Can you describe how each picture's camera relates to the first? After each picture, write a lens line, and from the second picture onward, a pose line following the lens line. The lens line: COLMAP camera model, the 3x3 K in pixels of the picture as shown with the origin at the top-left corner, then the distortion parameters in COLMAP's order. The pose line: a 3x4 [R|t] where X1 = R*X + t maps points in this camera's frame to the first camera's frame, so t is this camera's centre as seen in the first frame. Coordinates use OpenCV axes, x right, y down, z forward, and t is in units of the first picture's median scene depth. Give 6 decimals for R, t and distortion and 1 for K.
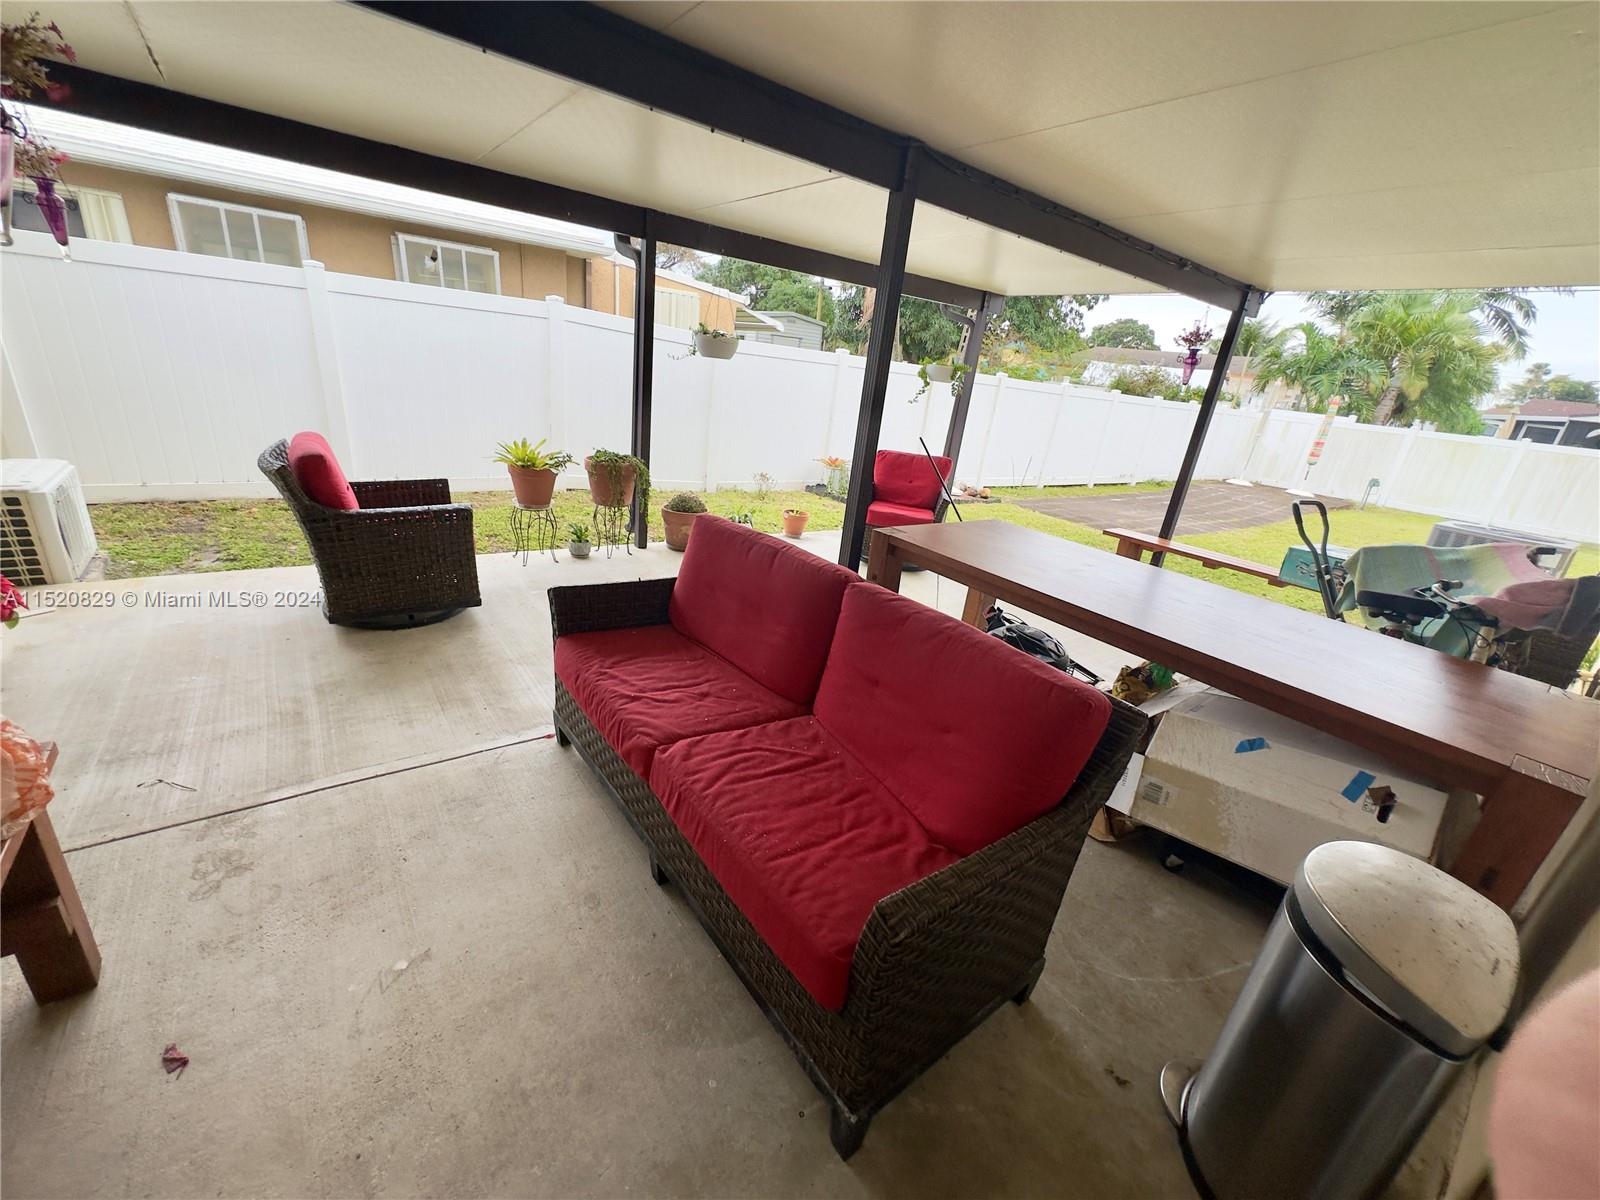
lens RADIAL K [[642.6, 0, 800.2], [0, 642.6, 602.8], [0, 0, 1]] dist [0.001638, -0.000819]
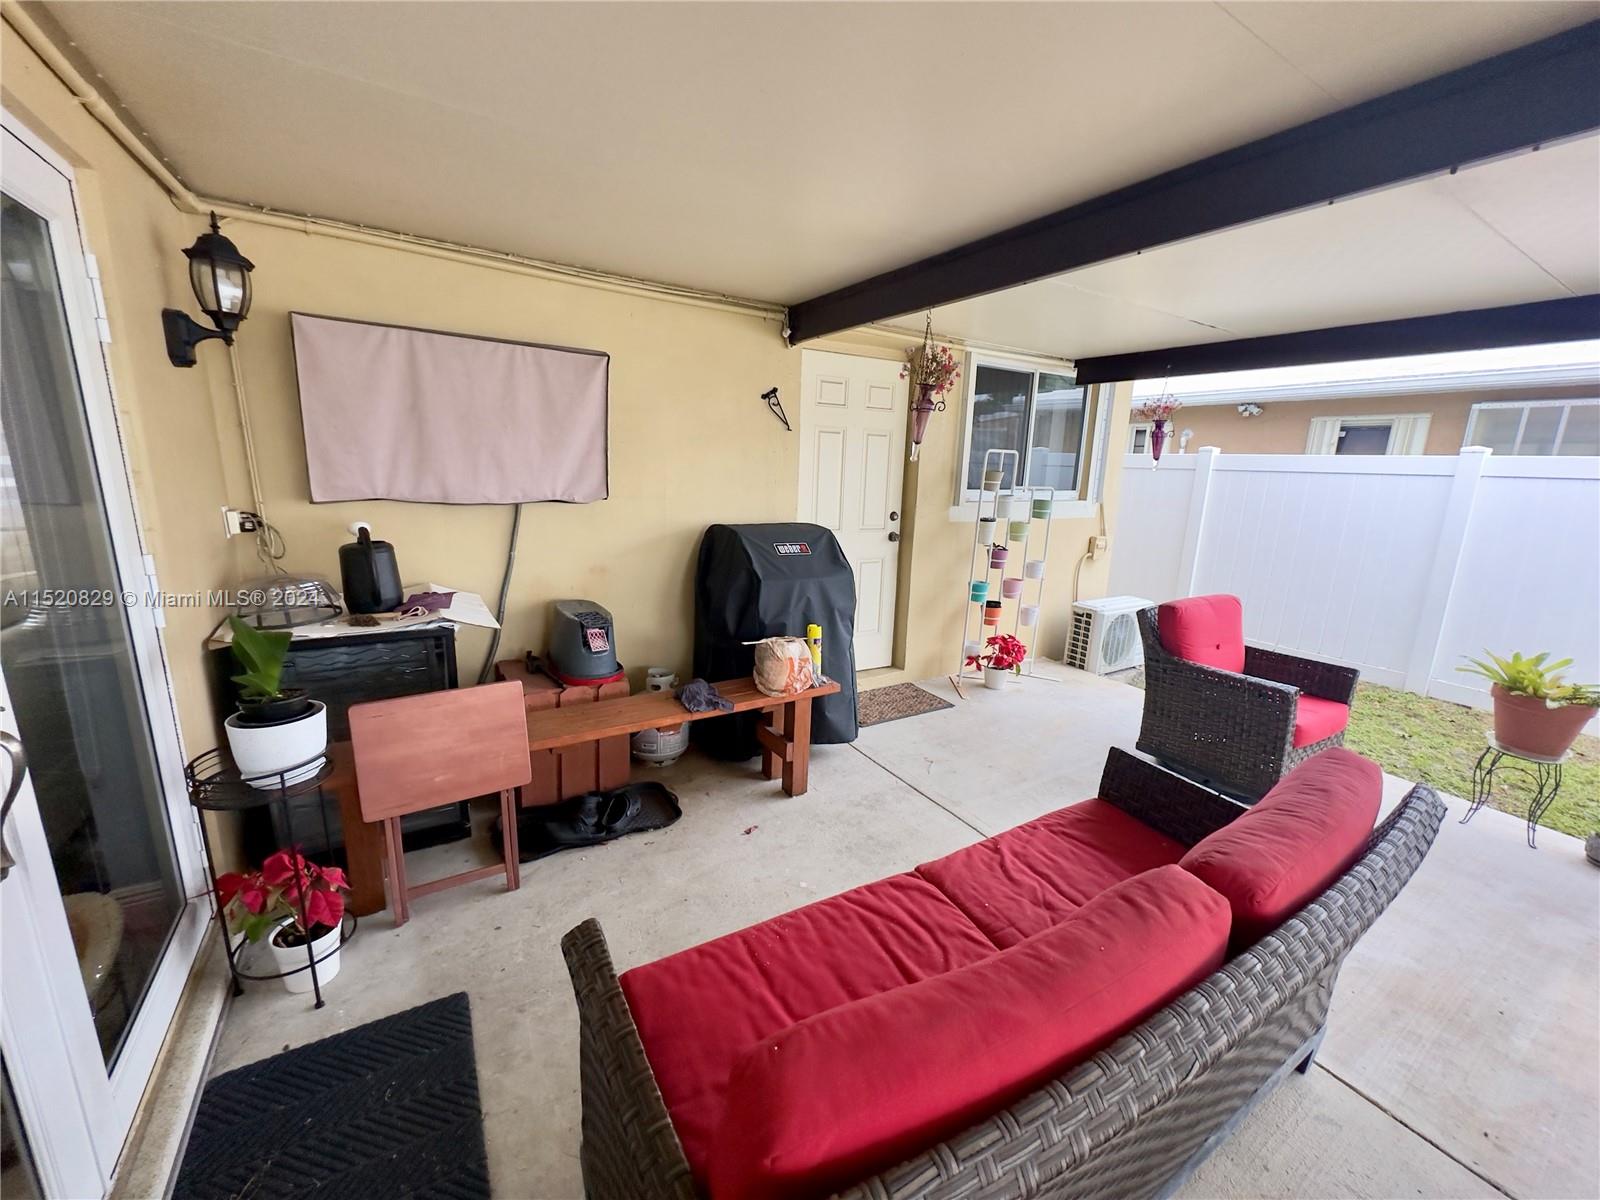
lens RADIAL K [[642.6, 0, 806.5], [0, 642.6, 601.2], [0, 0, 1]] dist [0.001638, -0.000819]
pose [[-0.080717, 0.104171, -0.991279, 0.348711], [-0.397539, 0.908634, 0.127856, -0.100184], [0.914028, 0.404392, -0.031930, 0.350934]]
